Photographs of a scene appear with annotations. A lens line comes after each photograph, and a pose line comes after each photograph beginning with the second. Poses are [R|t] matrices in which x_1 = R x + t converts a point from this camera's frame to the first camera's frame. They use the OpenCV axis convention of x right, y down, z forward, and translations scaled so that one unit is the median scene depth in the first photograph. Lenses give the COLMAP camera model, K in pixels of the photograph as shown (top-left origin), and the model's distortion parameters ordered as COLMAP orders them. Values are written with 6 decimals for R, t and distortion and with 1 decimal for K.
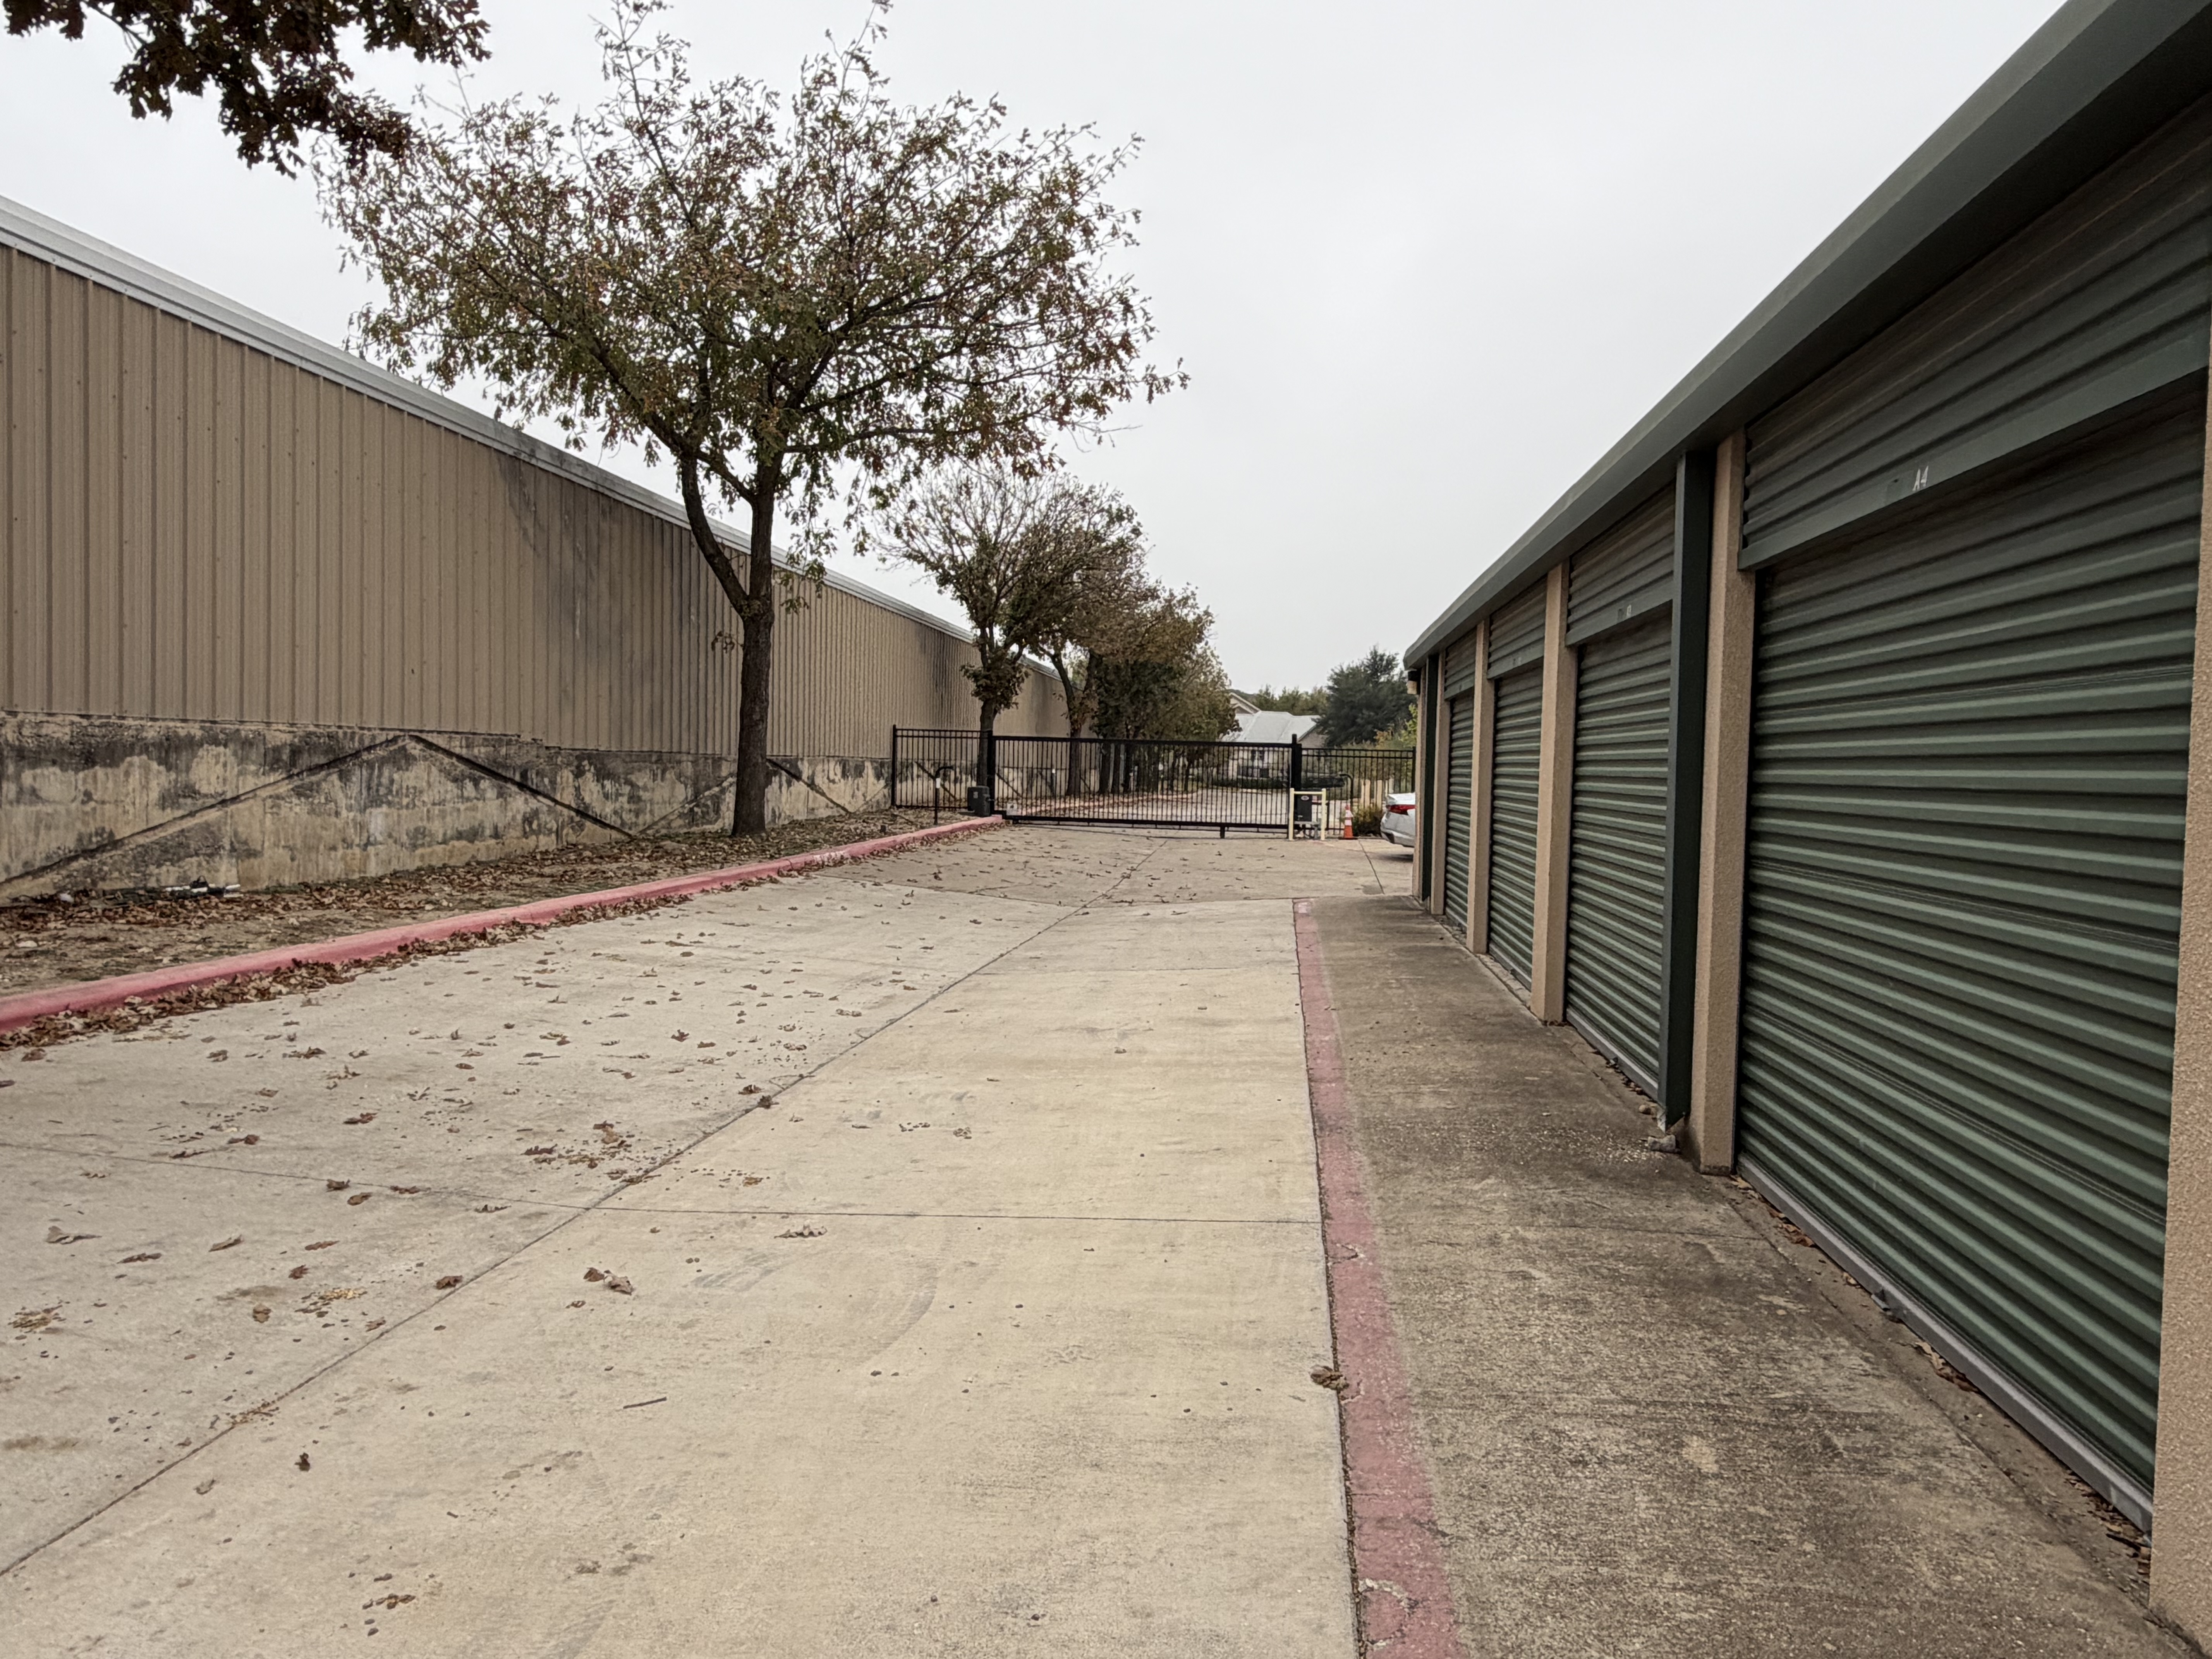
lens RADIAL K [[1414.3, 0, 1106.0], [0, 1414.3, 829.5], [0, 0, 1]] dist [0.004929, 0.002224]
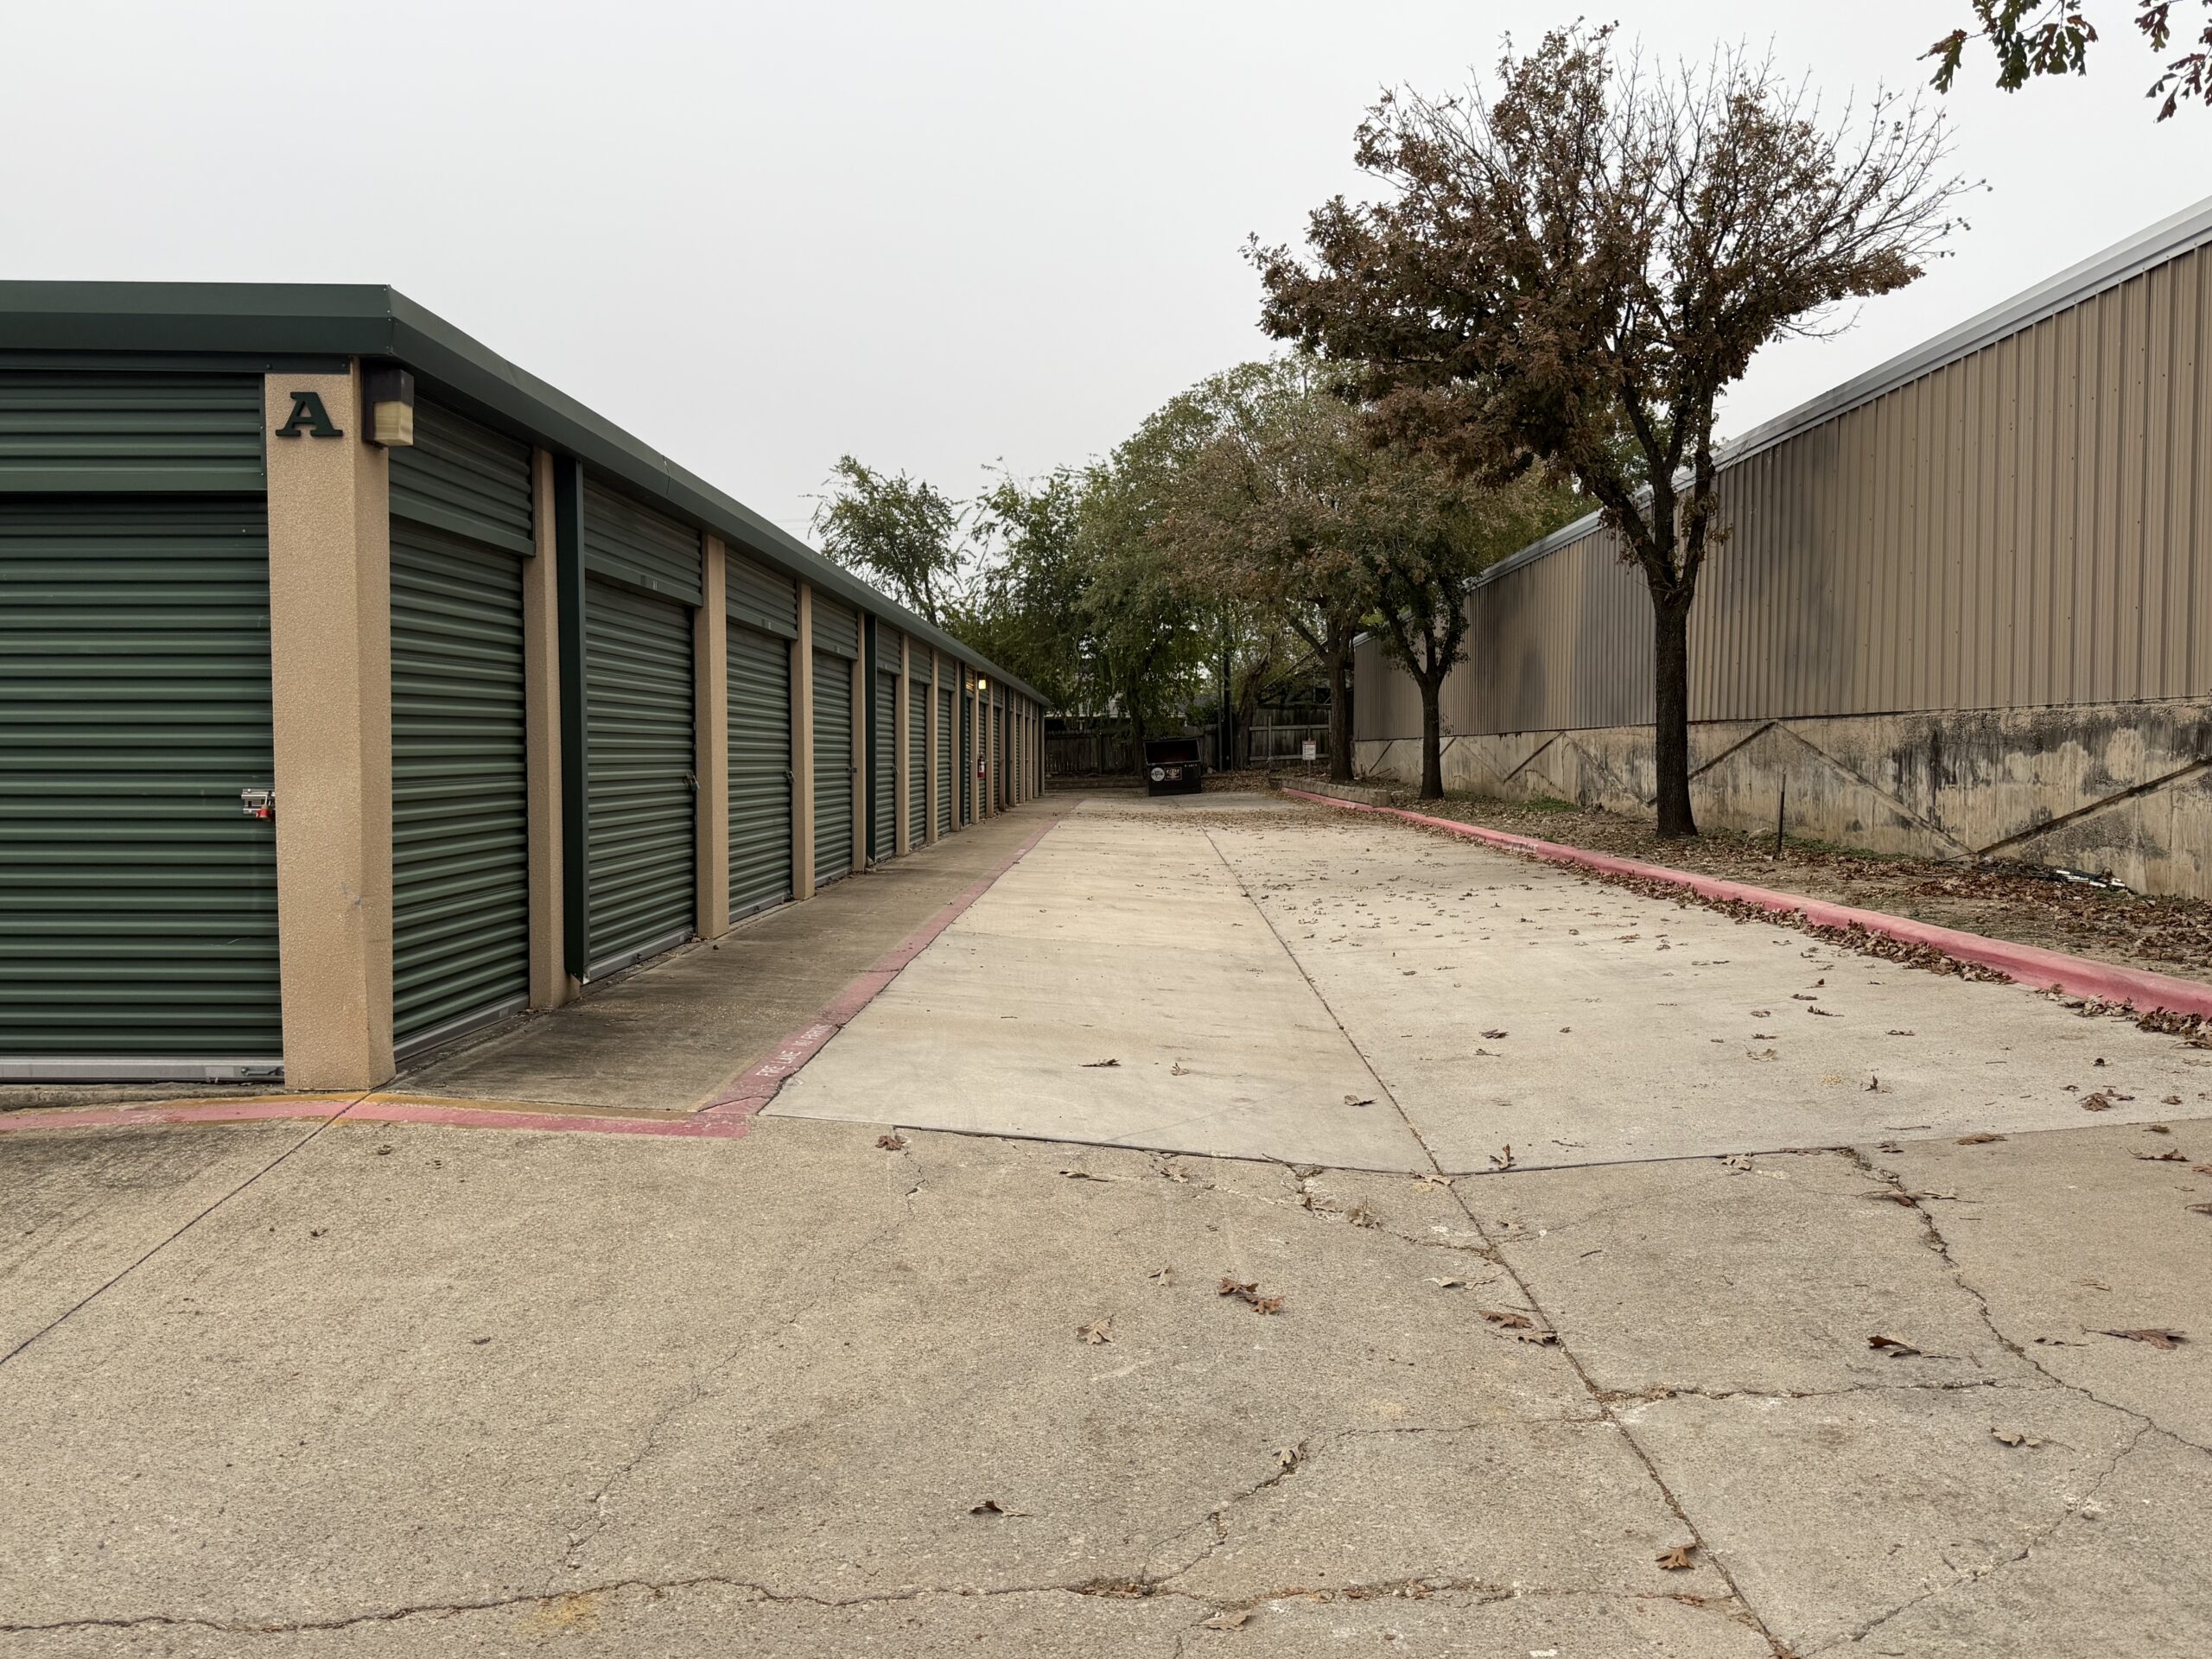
lens RADIAL K [[1727.5, 0, 1106.0], [0, 1727.5, 829.5], [0, 0, 1]] dist [0.001924, -0.001153]
pose [[-0.993880, -0.010615, -0.109956, 0.141075], [-0.020377, 0.995908, 0.088042, -0.076299], [0.108571, 0.089744, -0.990029, 1.974706]]
